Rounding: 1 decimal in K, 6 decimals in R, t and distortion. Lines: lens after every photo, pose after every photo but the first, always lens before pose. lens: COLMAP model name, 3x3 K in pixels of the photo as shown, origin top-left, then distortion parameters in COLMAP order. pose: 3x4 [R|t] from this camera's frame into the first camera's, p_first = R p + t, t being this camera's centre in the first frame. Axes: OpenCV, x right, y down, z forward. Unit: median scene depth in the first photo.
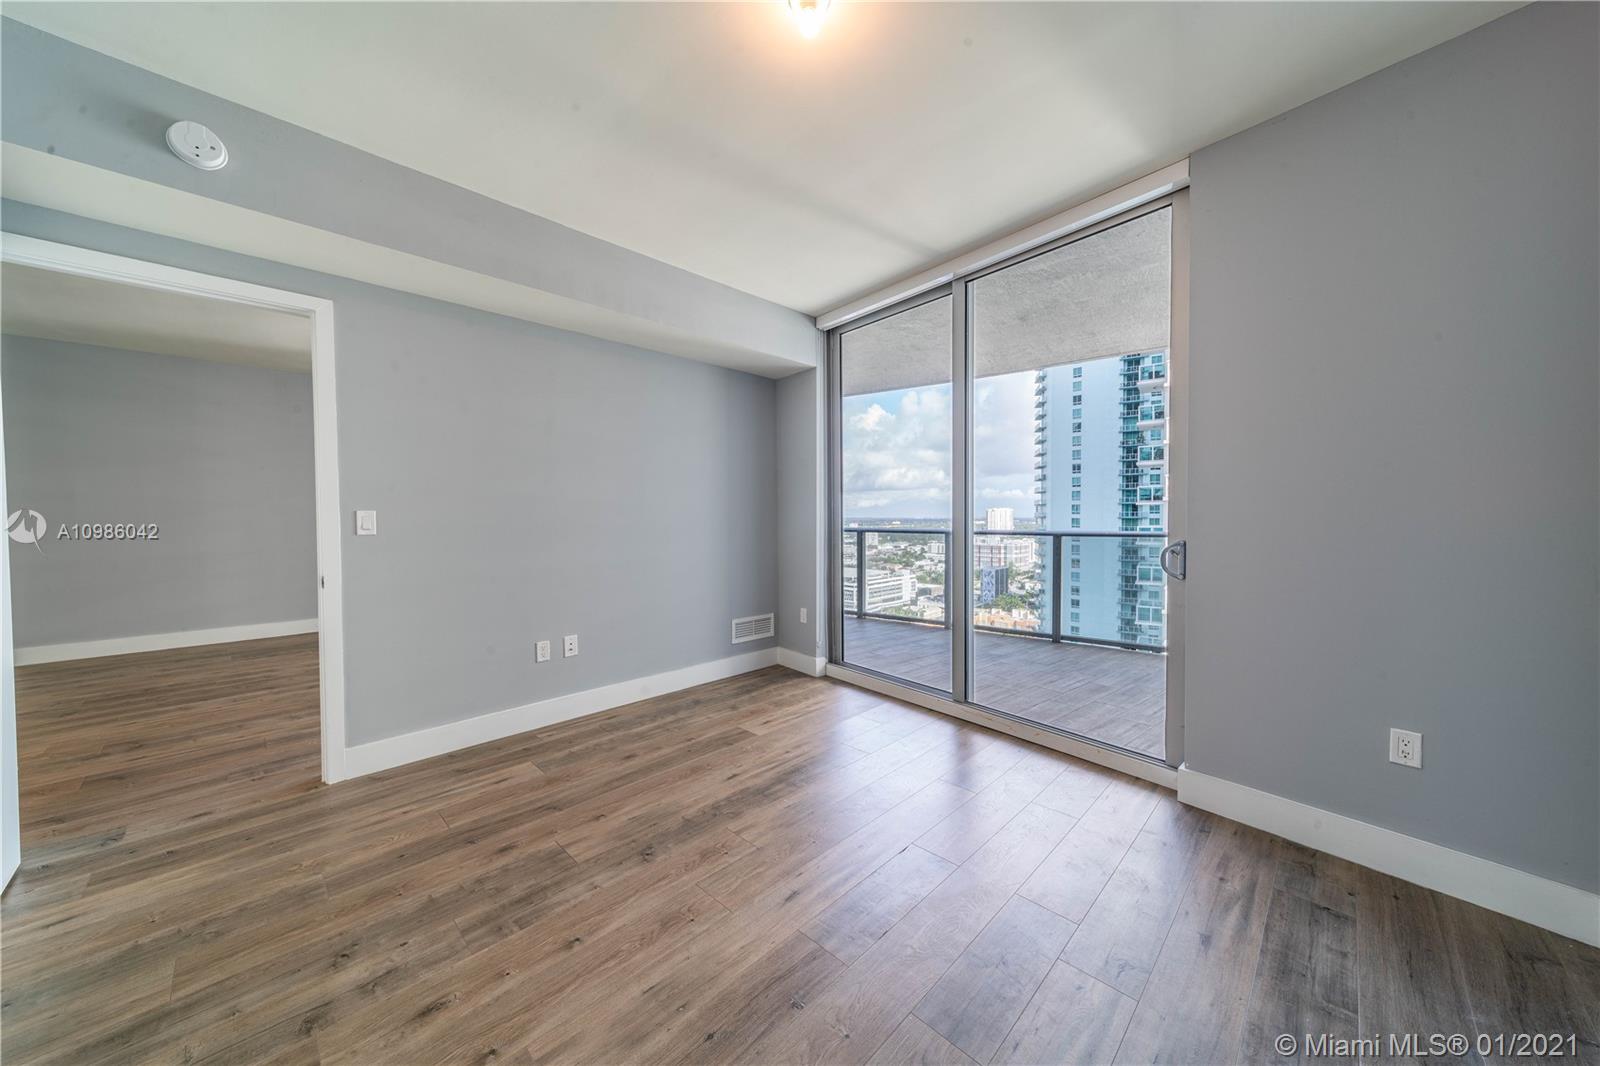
lens RADIAL K [[564.1, 0, 801.7], [0, 564.1, 514.4], [0, 0, 1]] dist [0.006787, -0.000110]
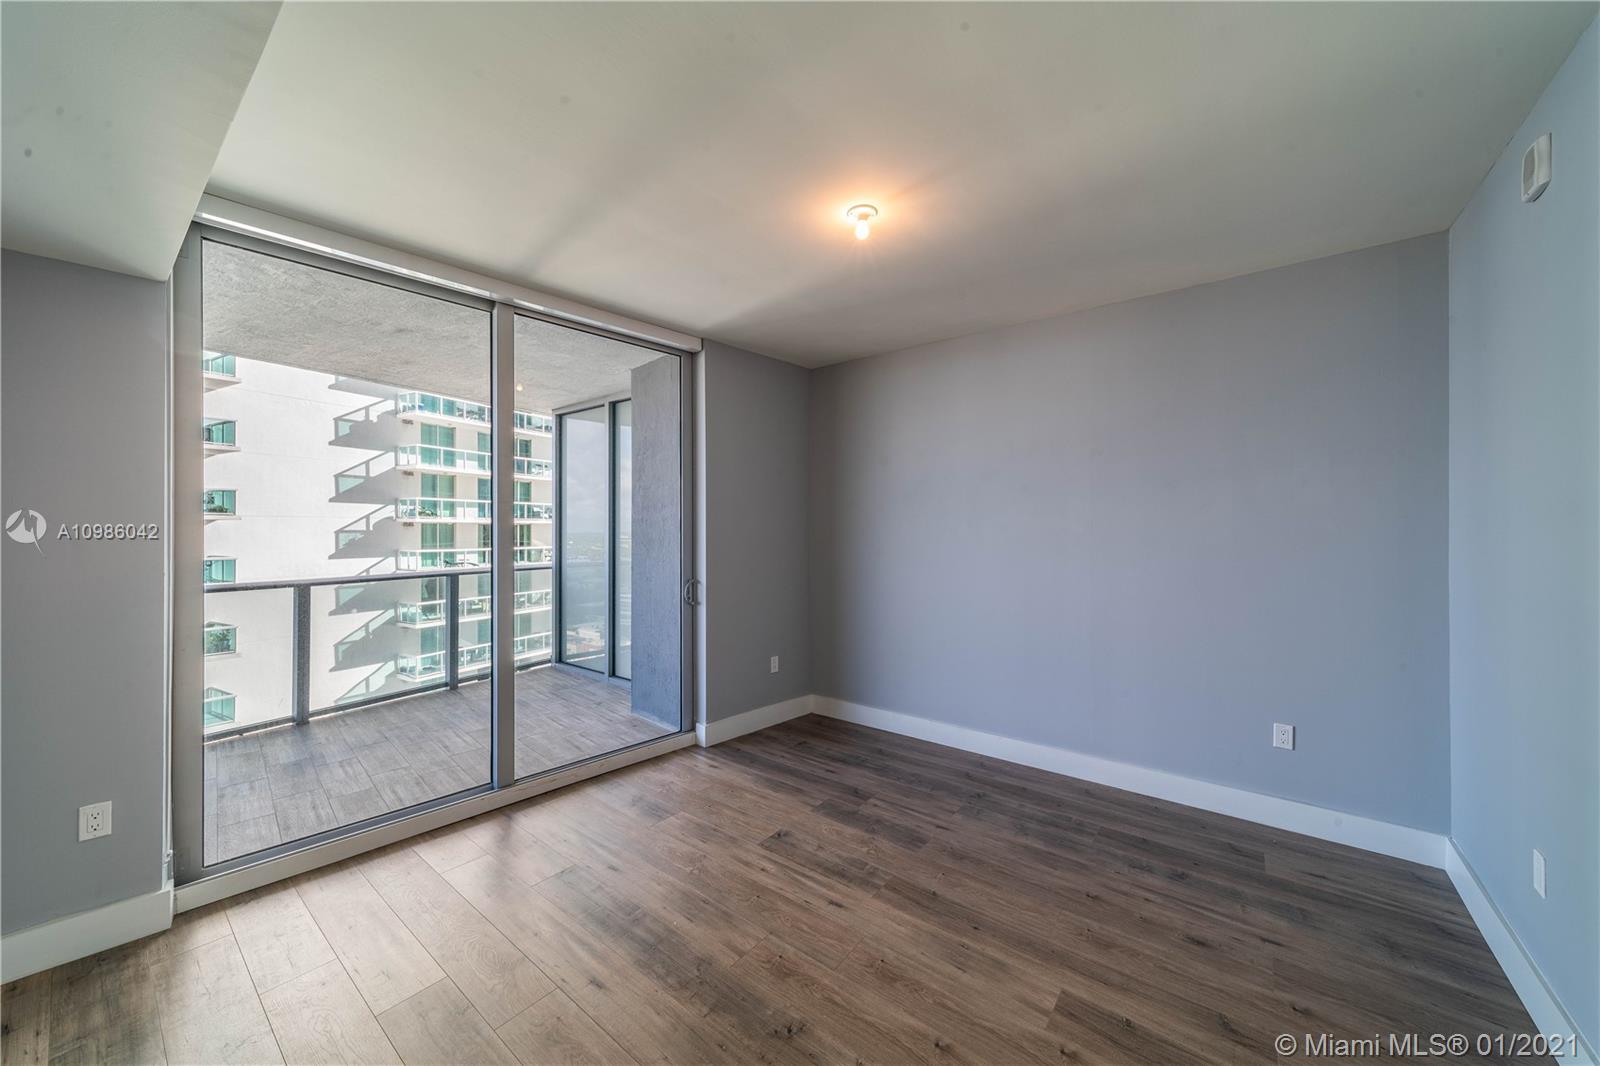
lens RADIAL K [[564.1, 0, 801.7], [0, 564.1, 514.4], [0, 0, 1]] dist [0.006787, -0.000110]
pose [[-0.114751, 0.030634, 0.992922, -0.980330], [-0.000891, 0.999521, -0.030940, -0.092119], [-0.993394, -0.004435, -0.114669, 0.968645]]
